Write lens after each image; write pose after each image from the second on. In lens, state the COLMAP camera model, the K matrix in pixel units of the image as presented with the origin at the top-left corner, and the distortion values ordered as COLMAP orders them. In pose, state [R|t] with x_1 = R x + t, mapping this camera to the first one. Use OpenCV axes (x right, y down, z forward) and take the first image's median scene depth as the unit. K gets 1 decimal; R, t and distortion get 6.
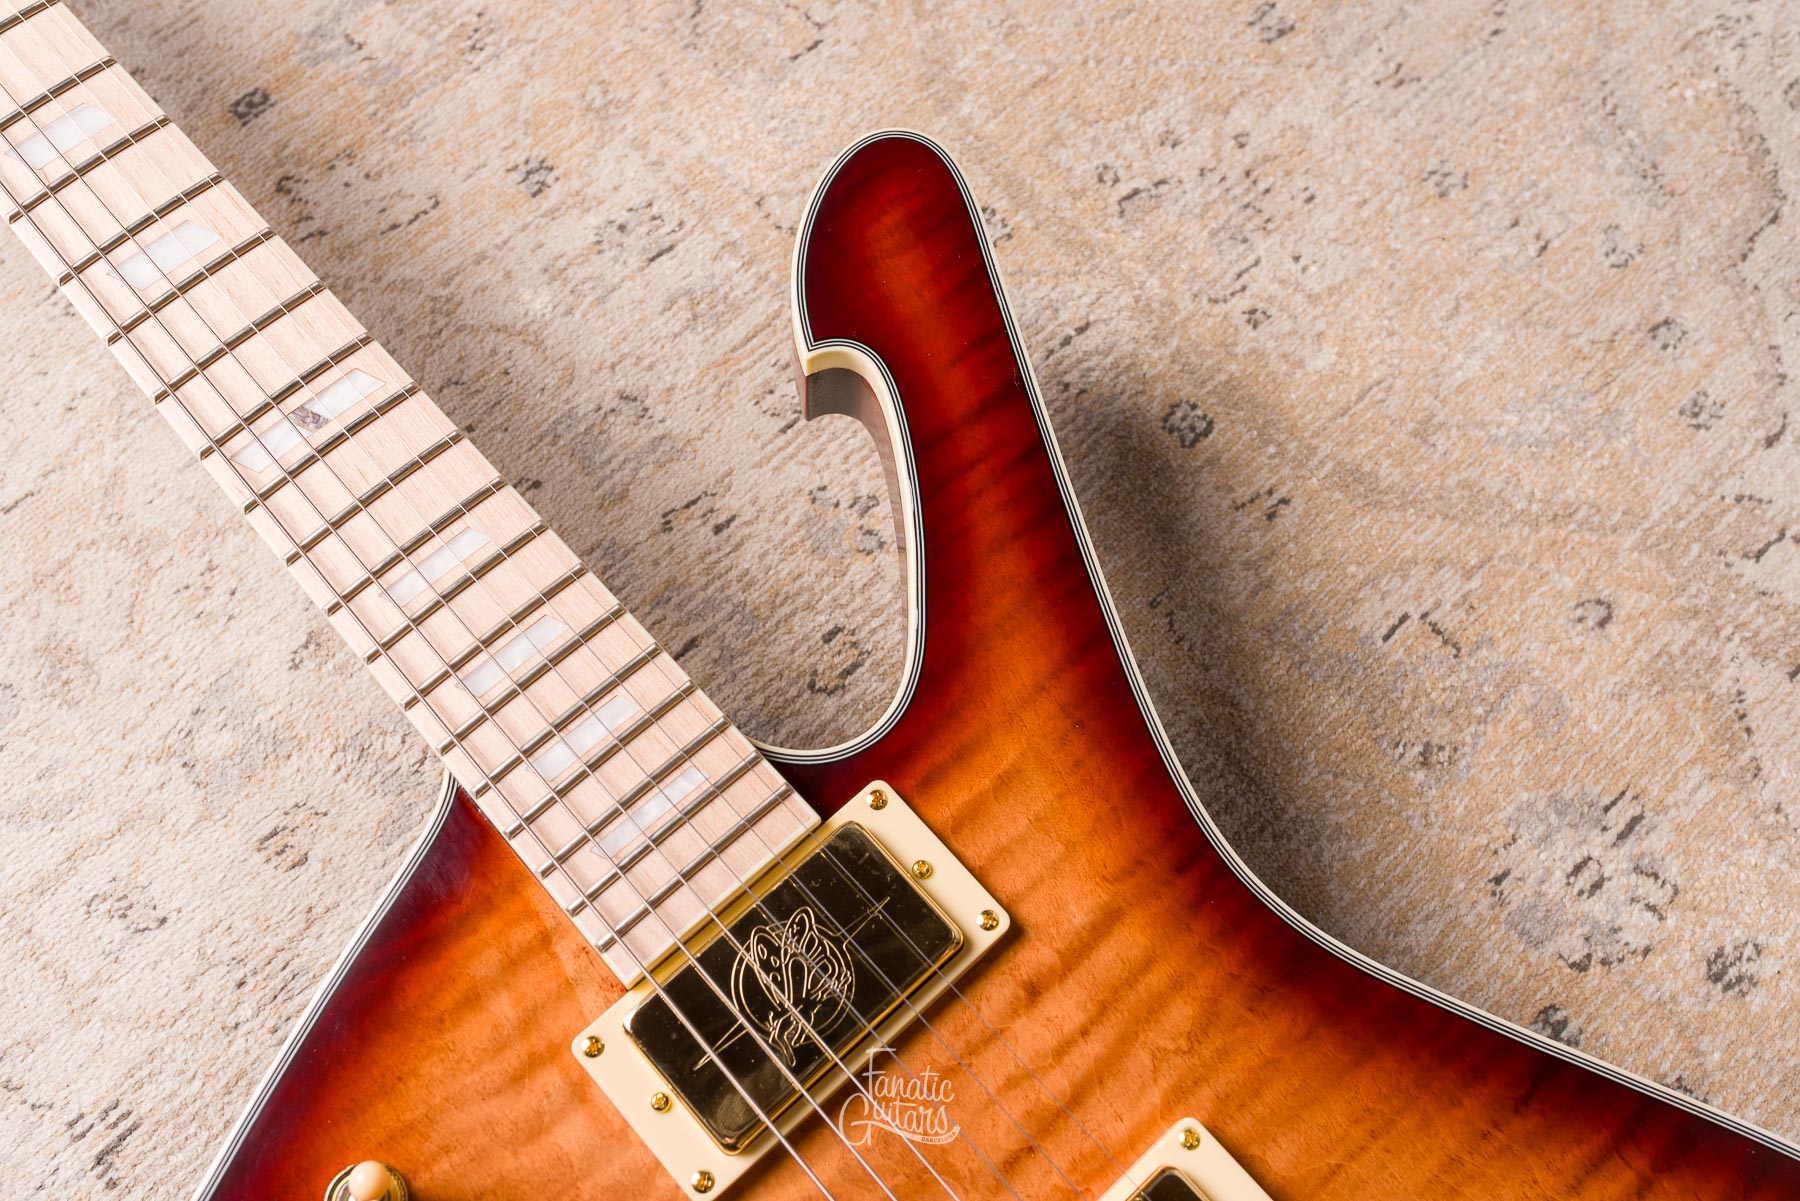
lens RADIAL K [[1759.3, 0, 913.4], [0, 1759.3, 605.9], [0, 0, 1]] dist [0.001754, -0.003612]
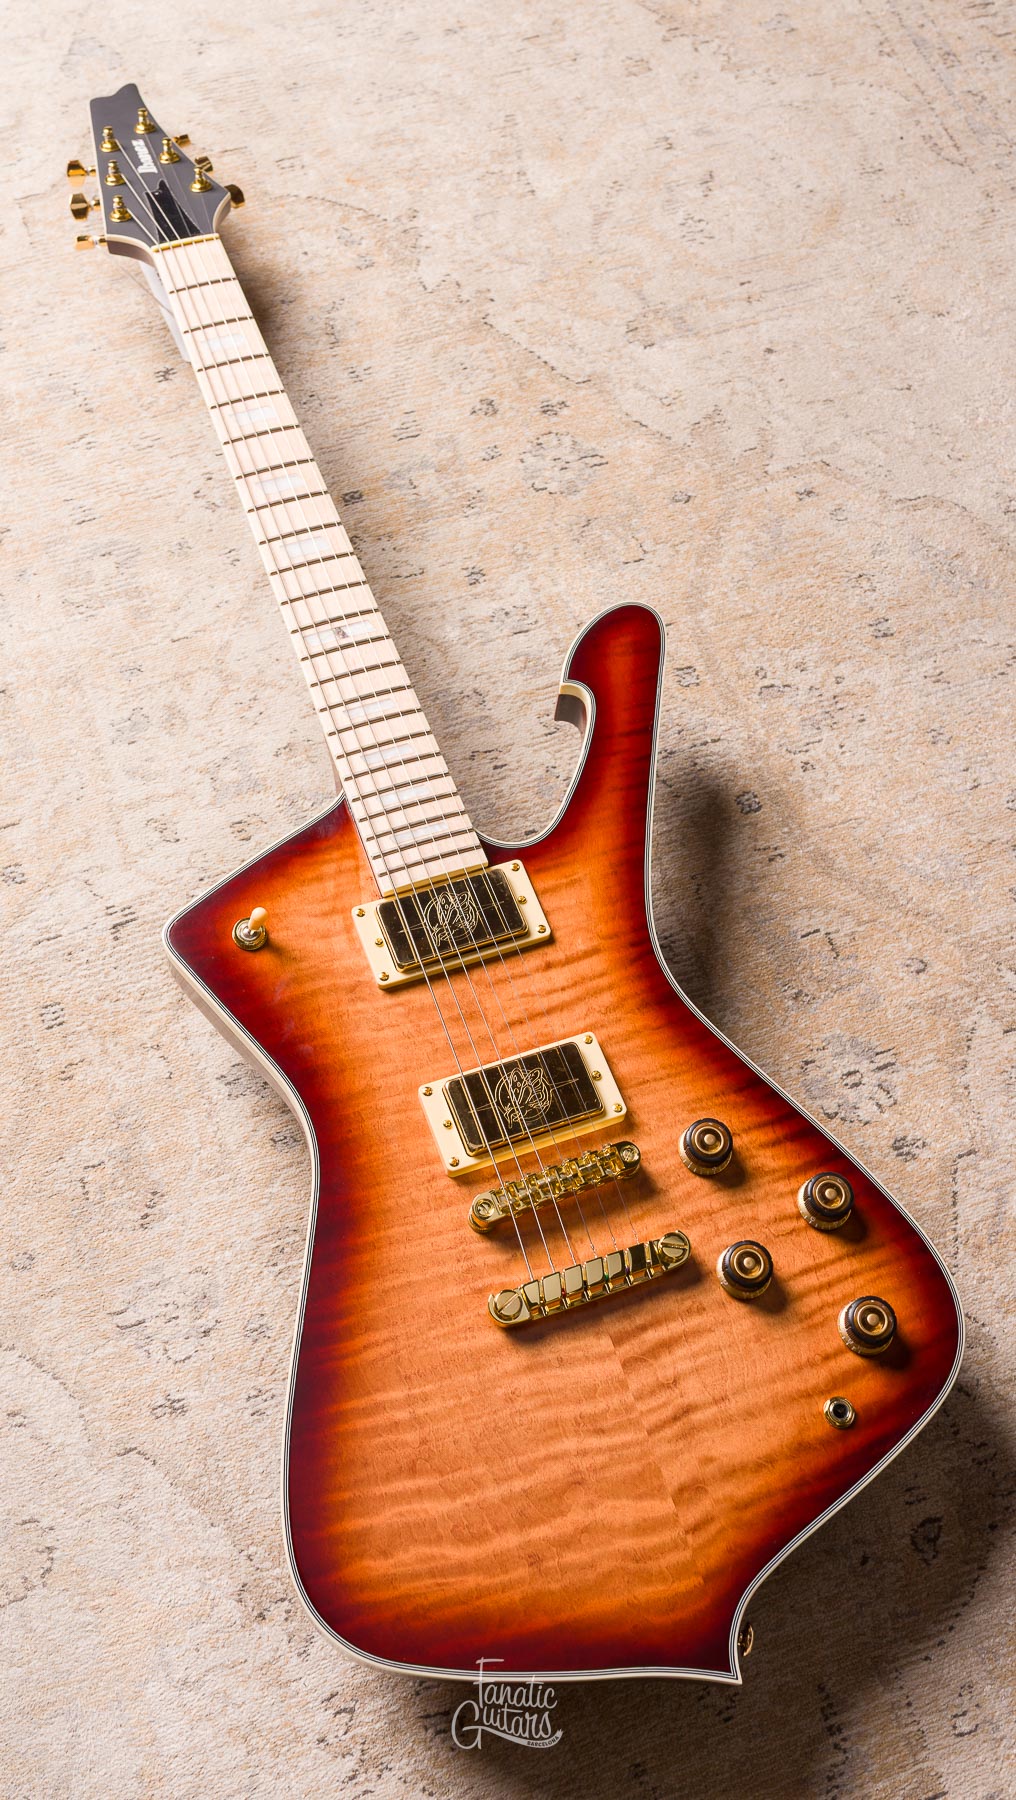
lens RADIAL K [[1905.9, 0, 456.1], [0, 1905.9, 872.4], [0, 0, 1]] dist [0.000054, -0.009901]
pose [[0.923598, 0.340776, -0.175610, 0.253376], [-0.363452, 0.924063, -0.118362, 0.323386], [0.121940, 0.173144, 0.977319, -1.026695]]
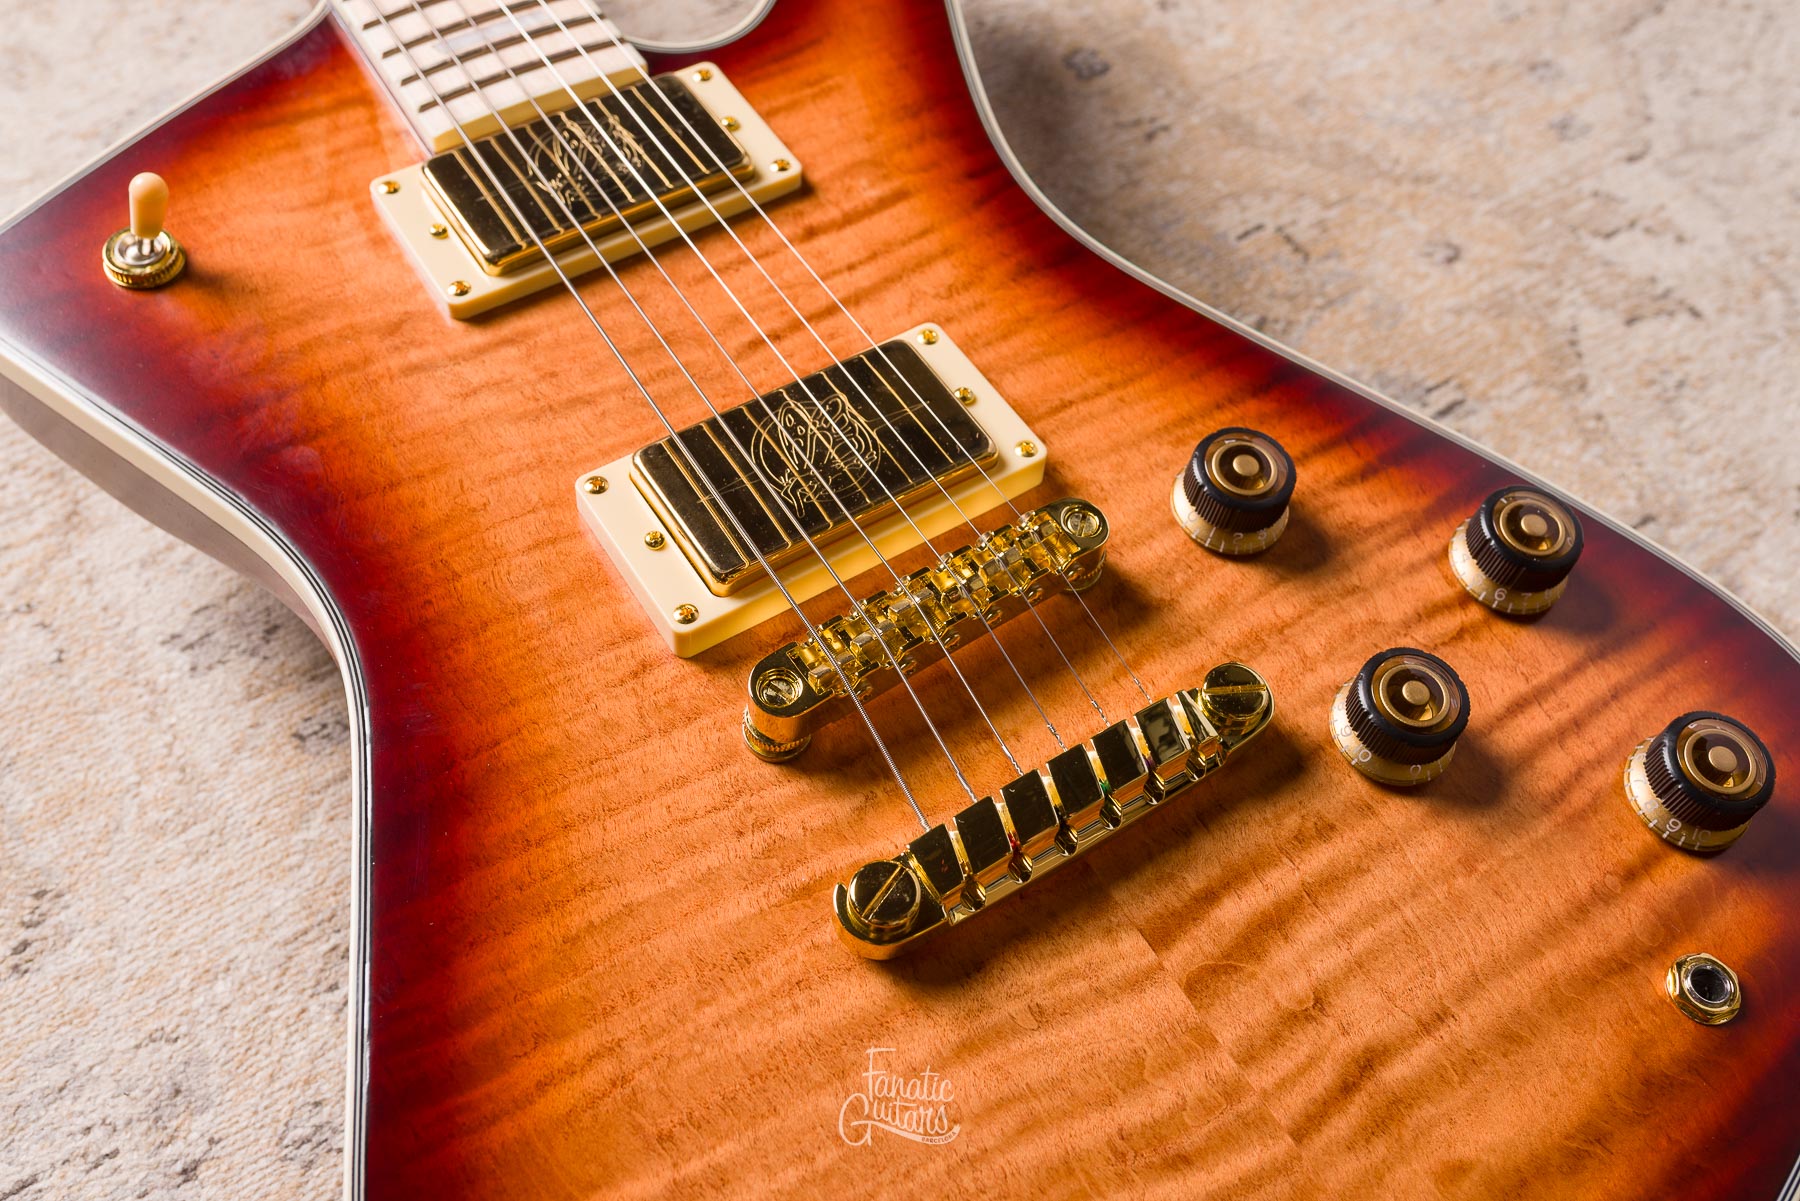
lens RADIAL K [[1796.6, 0, 910.9], [0, 1796.6, 597.4], [0, 0, 1]] dist [0.001392, -0.005048]
pose [[0.987023, 0.150215, -0.056760, 0.163307], [-0.159589, 0.956829, -0.242918, 0.502829], [0.017820, 0.248824, 0.968385, 0.009695]]
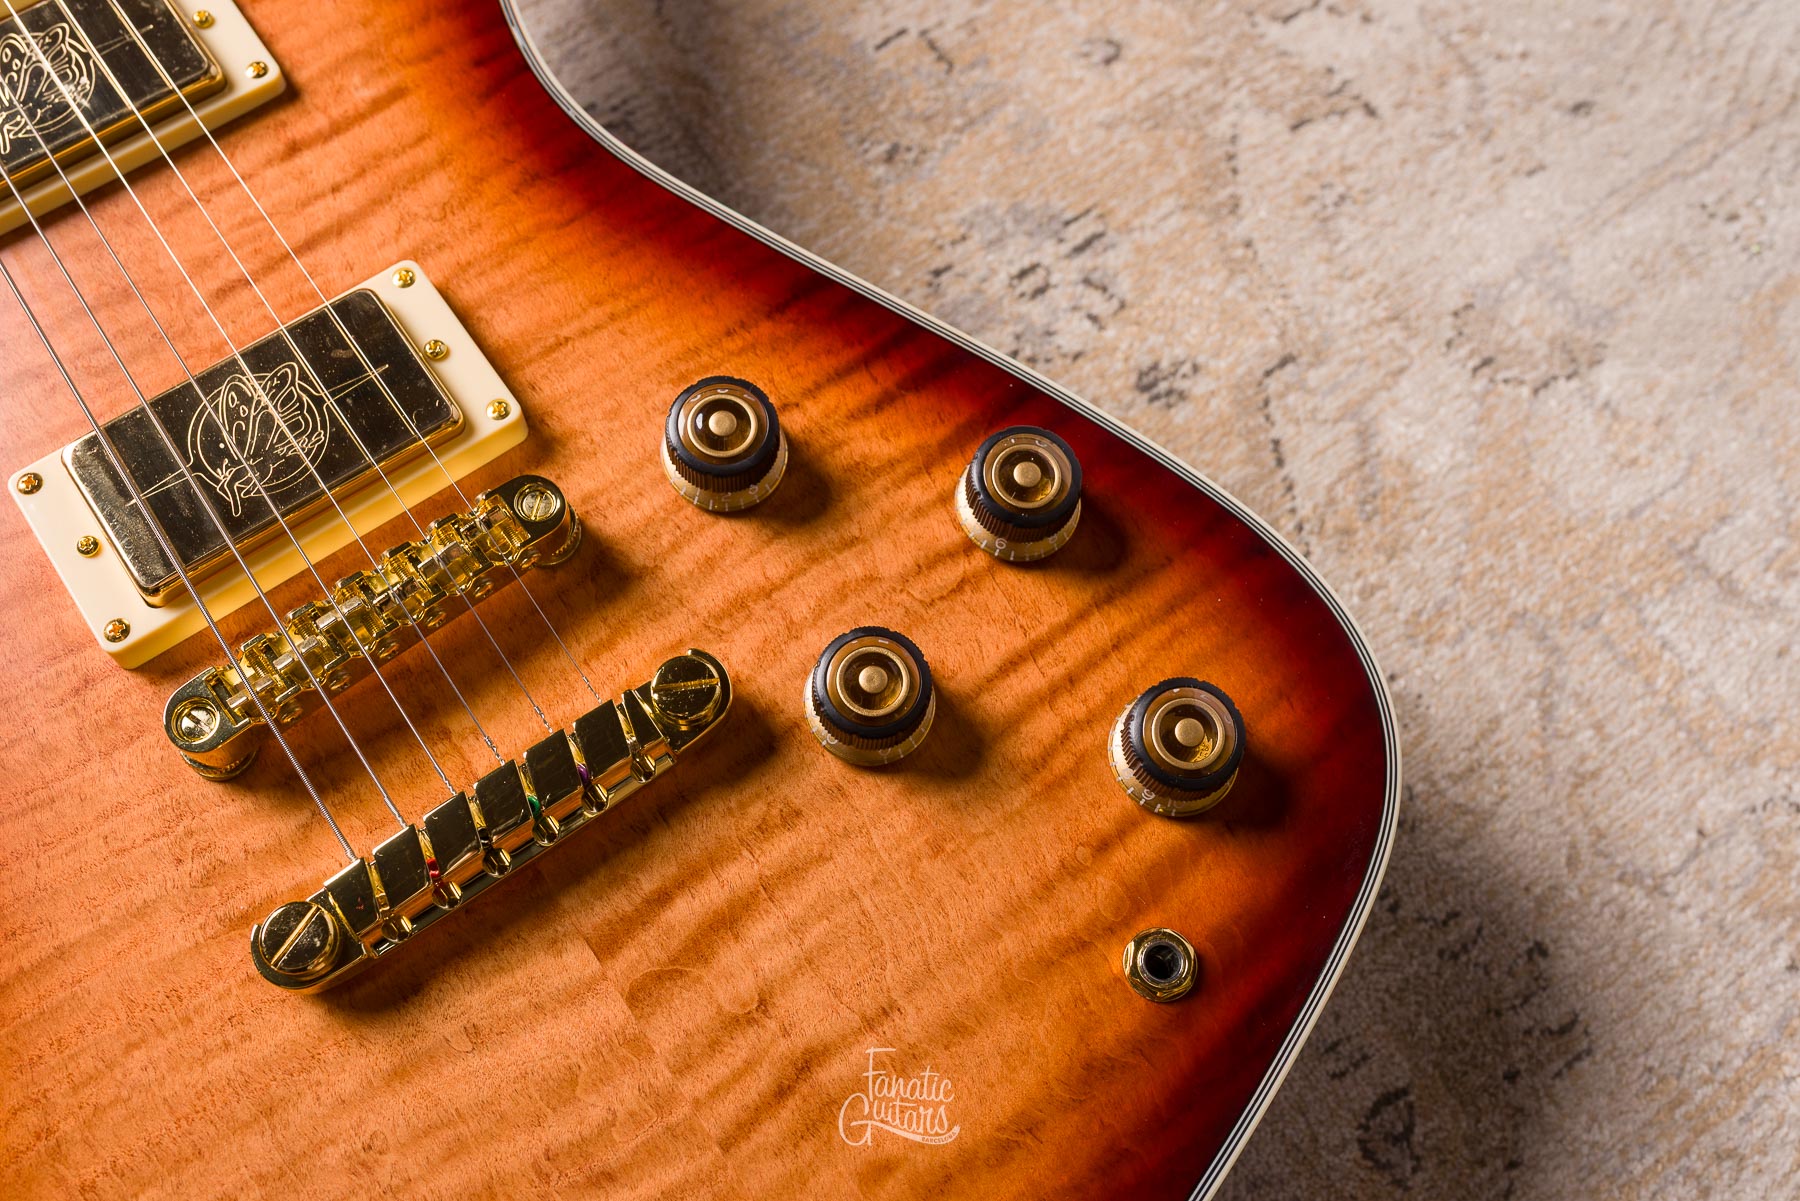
lens RADIAL K [[1796.6, 0, 910.9], [0, 1796.6, 597.4], [0, 0, 1]] dist [0.001392, -0.005048]
pose [[0.993108, 0.112274, -0.033629, 0.344079], [-0.113257, 0.993145, -0.028907, 0.336002], [0.030153, 0.032517, 0.999016, 0.023733]]
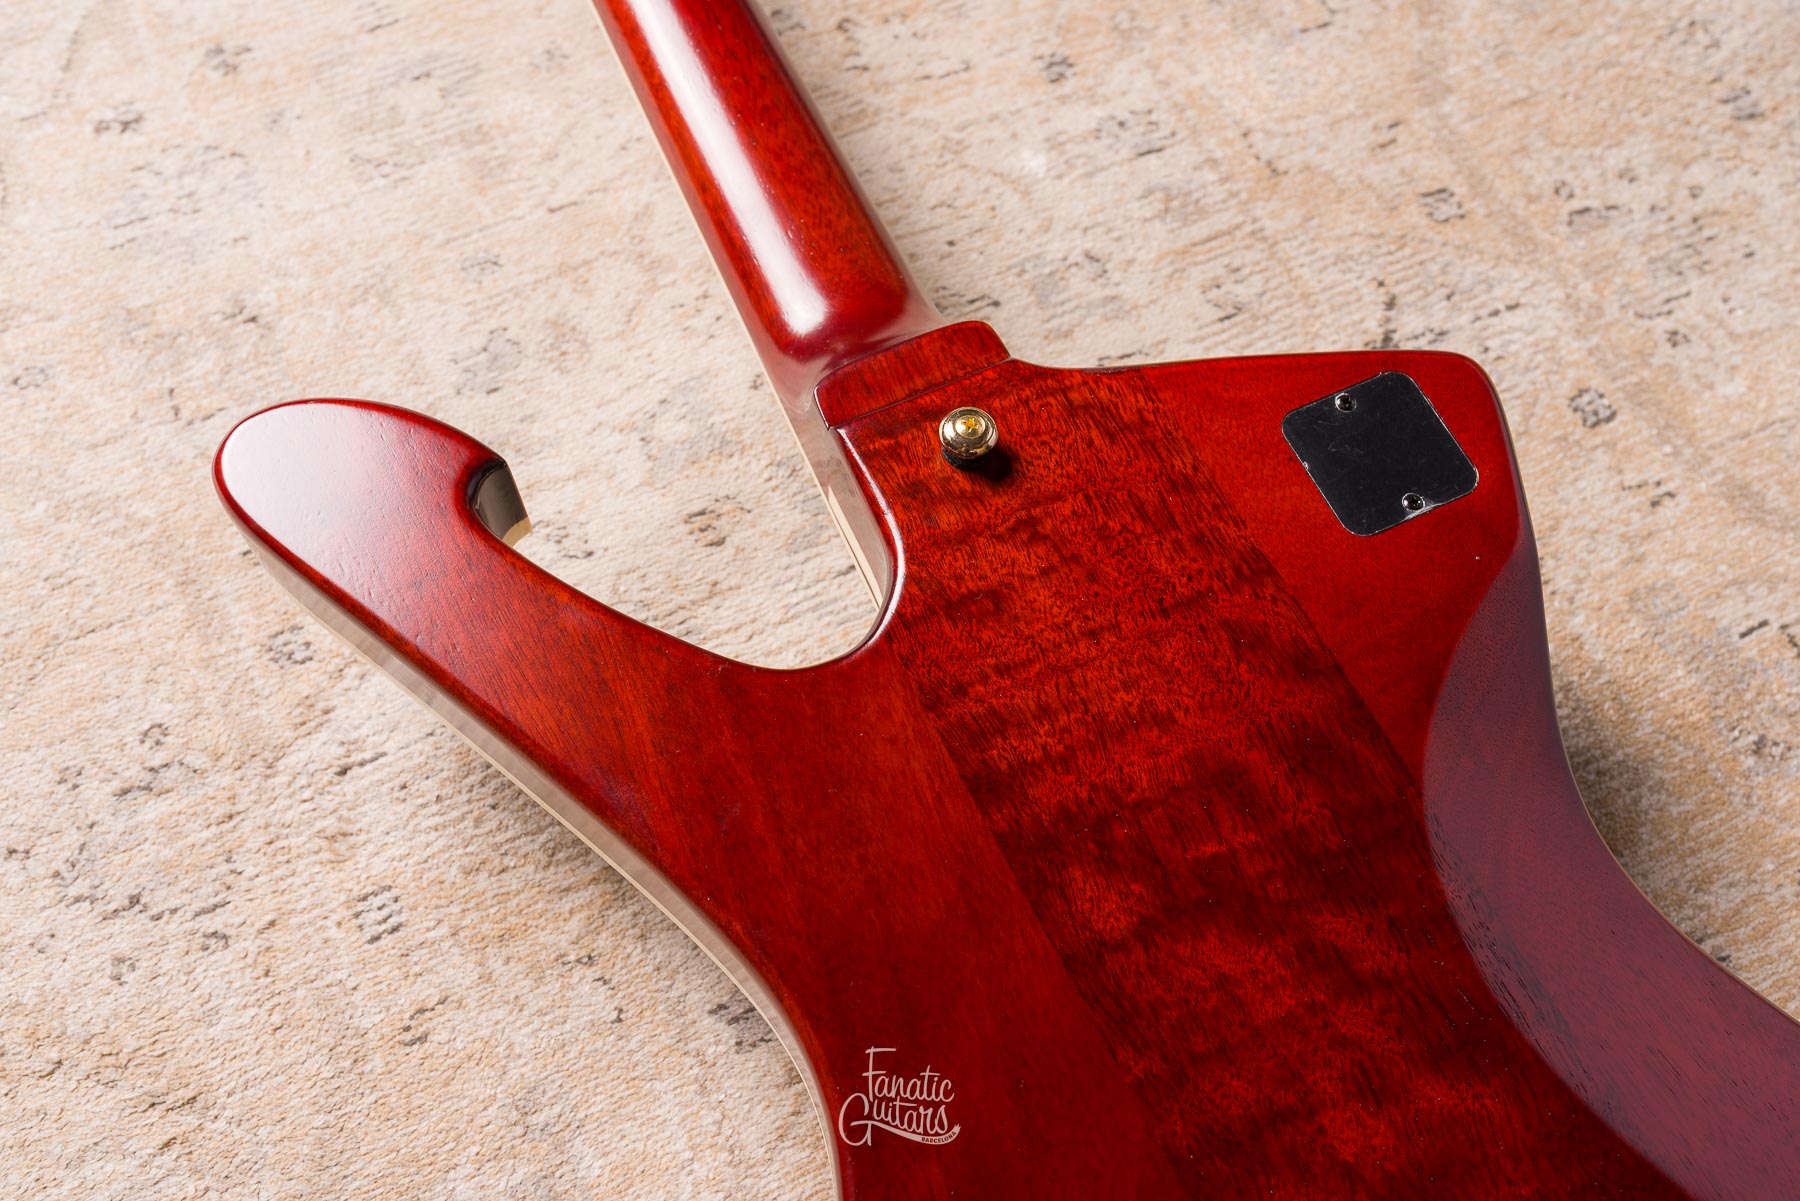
lens RADIAL K [[1796.6, 0, 910.9], [0, 1796.6, 597.4], [0, 0, 1]] dist [0.001392, -0.005048]
pose [[0.955287, 0.263018, -0.135088, -0.062295], [-0.279129, 0.952906, -0.118566, 0.253493], [0.097541, 0.150972, 0.983714, -0.095343]]
